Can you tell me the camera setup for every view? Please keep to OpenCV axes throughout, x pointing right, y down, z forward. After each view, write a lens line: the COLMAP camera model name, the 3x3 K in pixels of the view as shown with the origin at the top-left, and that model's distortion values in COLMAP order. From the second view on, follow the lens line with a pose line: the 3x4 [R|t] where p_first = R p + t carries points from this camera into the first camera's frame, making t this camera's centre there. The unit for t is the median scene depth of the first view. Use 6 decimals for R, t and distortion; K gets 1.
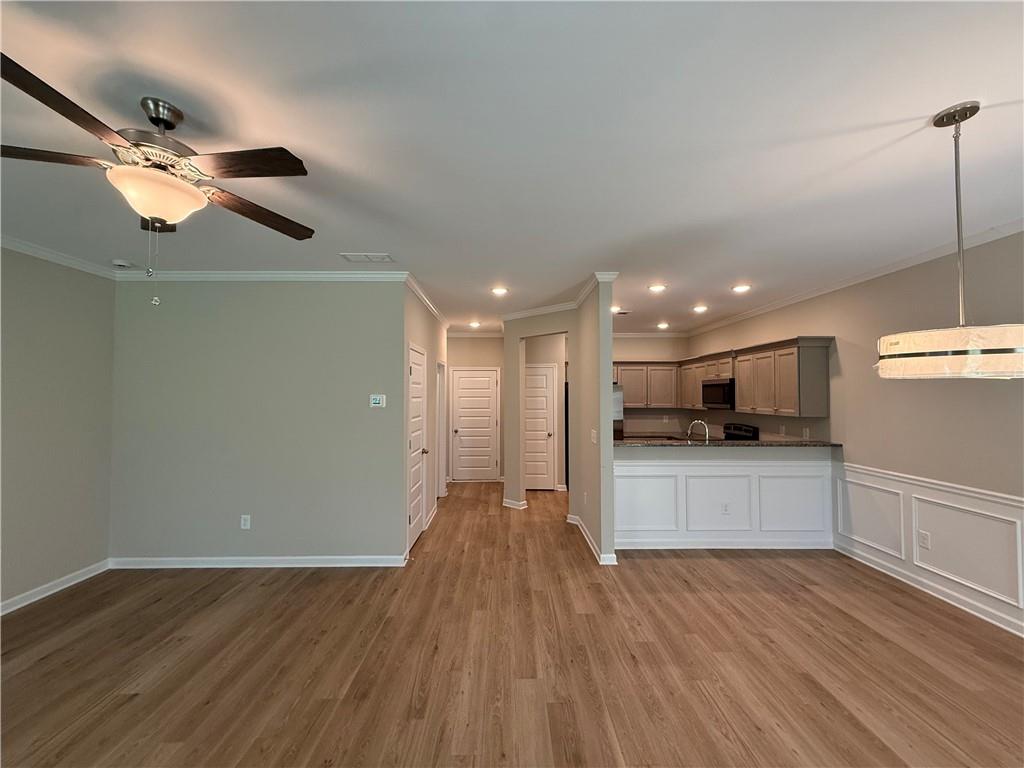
lens RADIAL K [[408.3, 0, 512.0], [0, 408.3, 384.0], [0, 0, 1]] dist [0.000963, 0.000025]
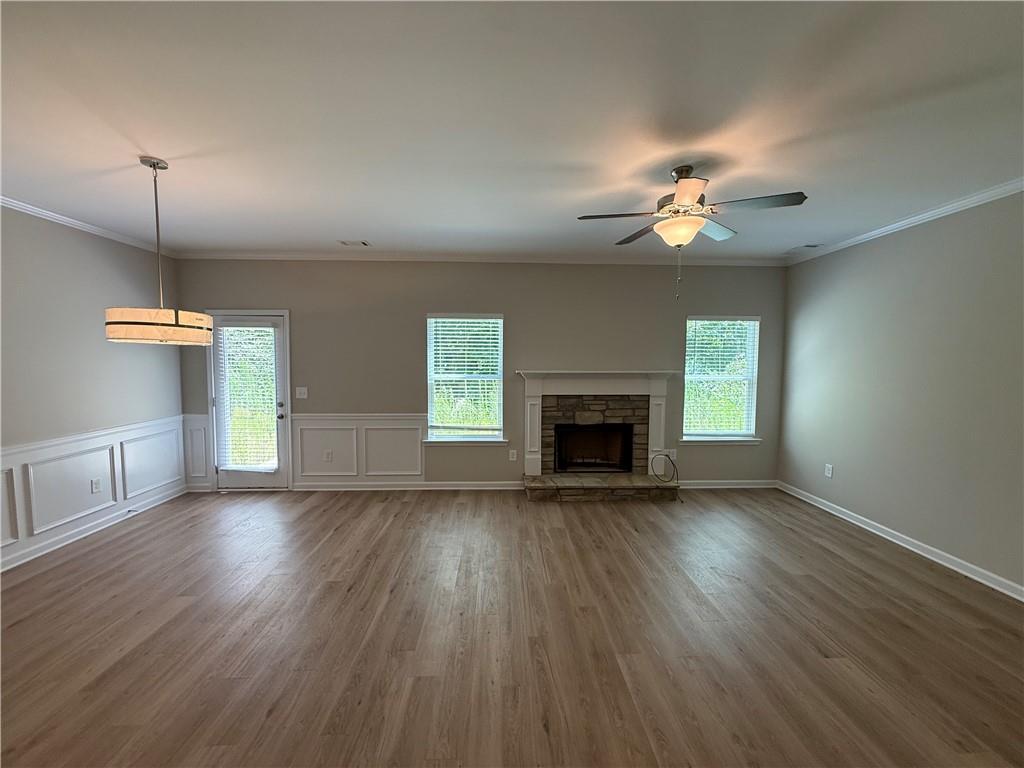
lens RADIAL K [[408.3, 0, 512.0], [0, 408.3, 384.0], [0, 0, 1]] dist [0.000963, 0.000025]
pose [[-0.999708, -0.001215, -0.024133, -0.134254], [-0.002088, 0.999343, 0.036190, 0.064733], [0.024073, 0.036230, -0.999053, 1.988415]]
